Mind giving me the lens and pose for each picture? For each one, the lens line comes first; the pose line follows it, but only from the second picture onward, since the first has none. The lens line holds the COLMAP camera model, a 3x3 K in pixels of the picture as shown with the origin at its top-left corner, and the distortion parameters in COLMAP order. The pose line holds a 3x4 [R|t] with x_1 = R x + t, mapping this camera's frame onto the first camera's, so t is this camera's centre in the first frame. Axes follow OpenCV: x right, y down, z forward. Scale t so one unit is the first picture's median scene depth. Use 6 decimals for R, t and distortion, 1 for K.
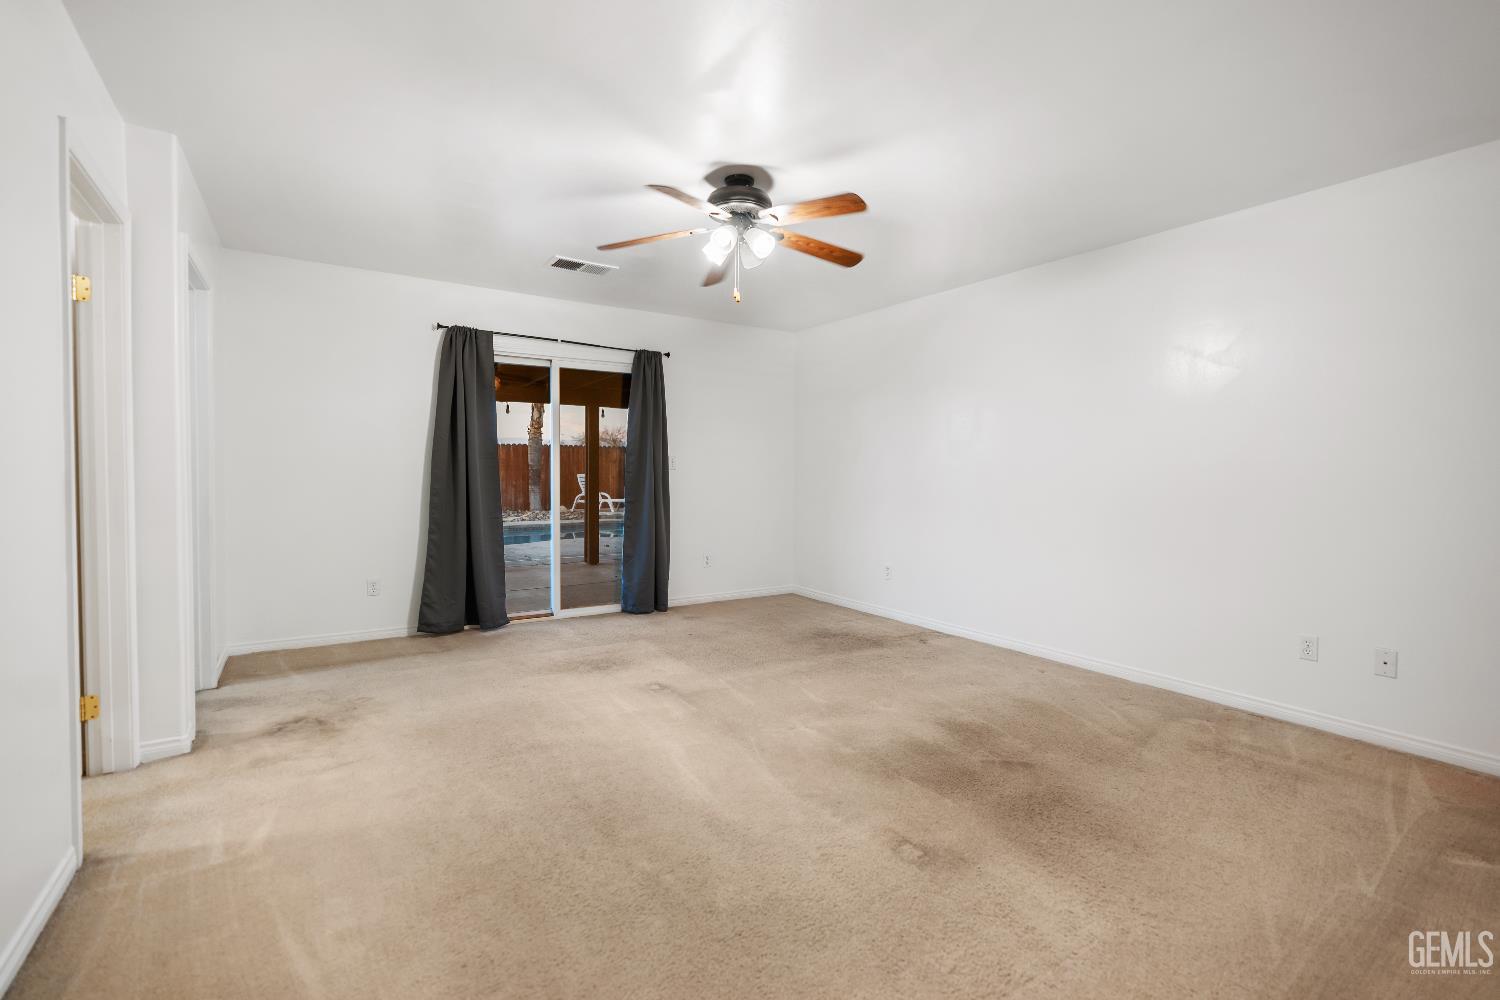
lens RADIAL K [[674.8, 0, 755.3], [0, 674.8, 507.6], [0, 0, 1]] dist [-0.006557, 0.000142]
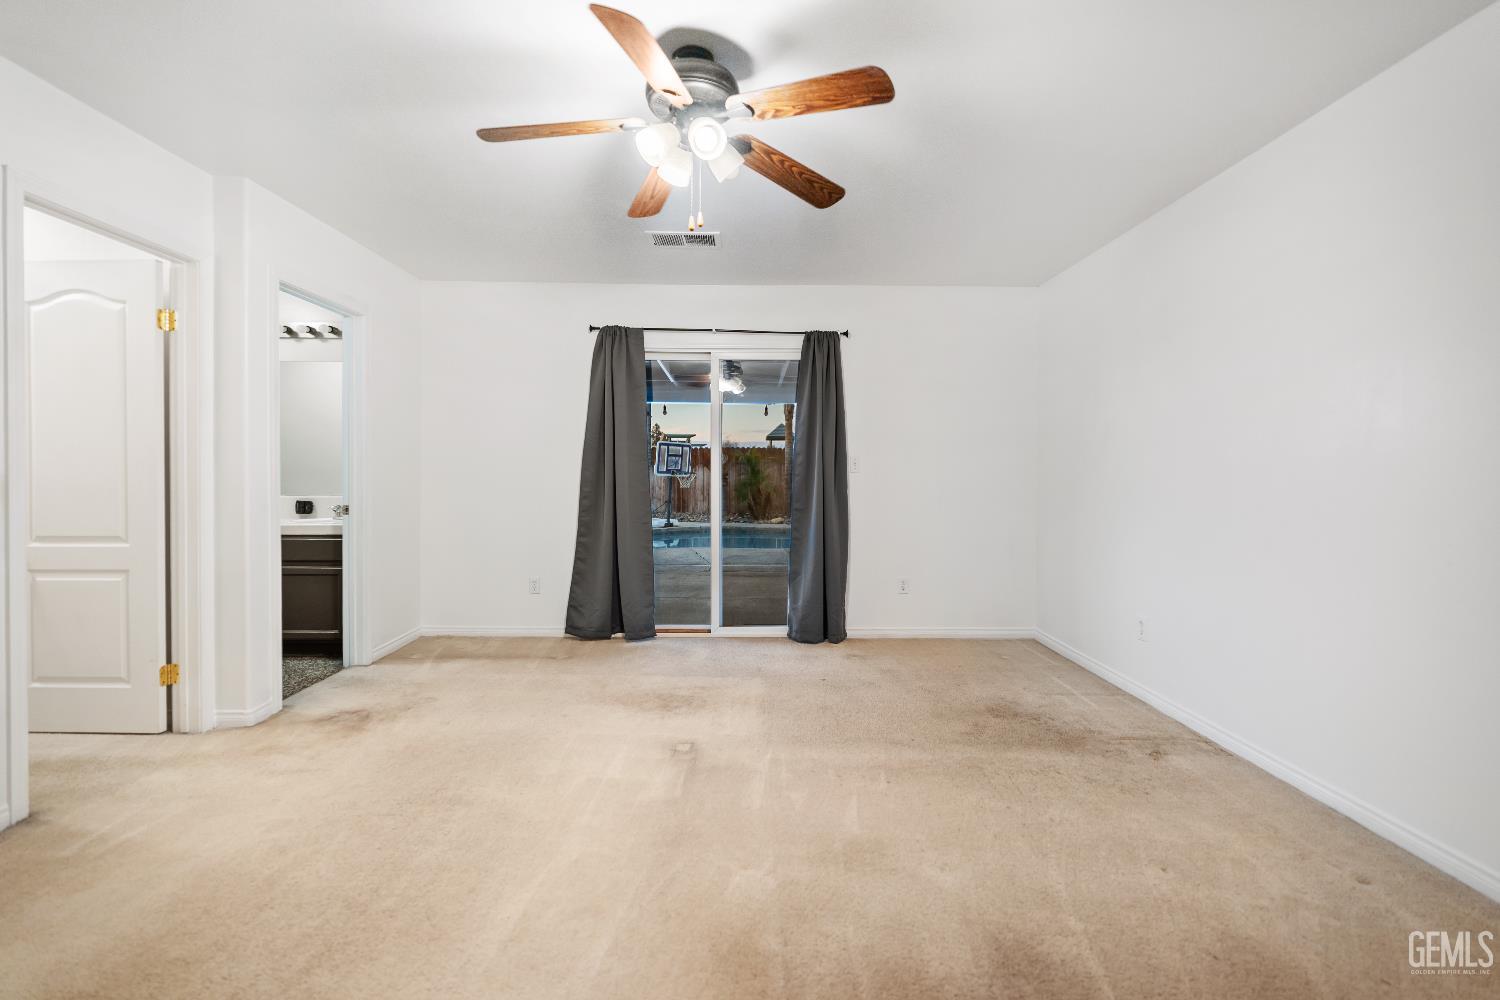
lens RADIAL K [[674.8, 0, 748.7], [0, 674.8, 491.1], [0, 0, 1]] dist [-0.006557, 0.000142]
pose [[0.842810, 0.012350, -0.538069, 0.269407], [-0.028398, 0.999365, -0.021543, -0.014329], [0.537461, 0.033437, 0.842626, 0.297330]]
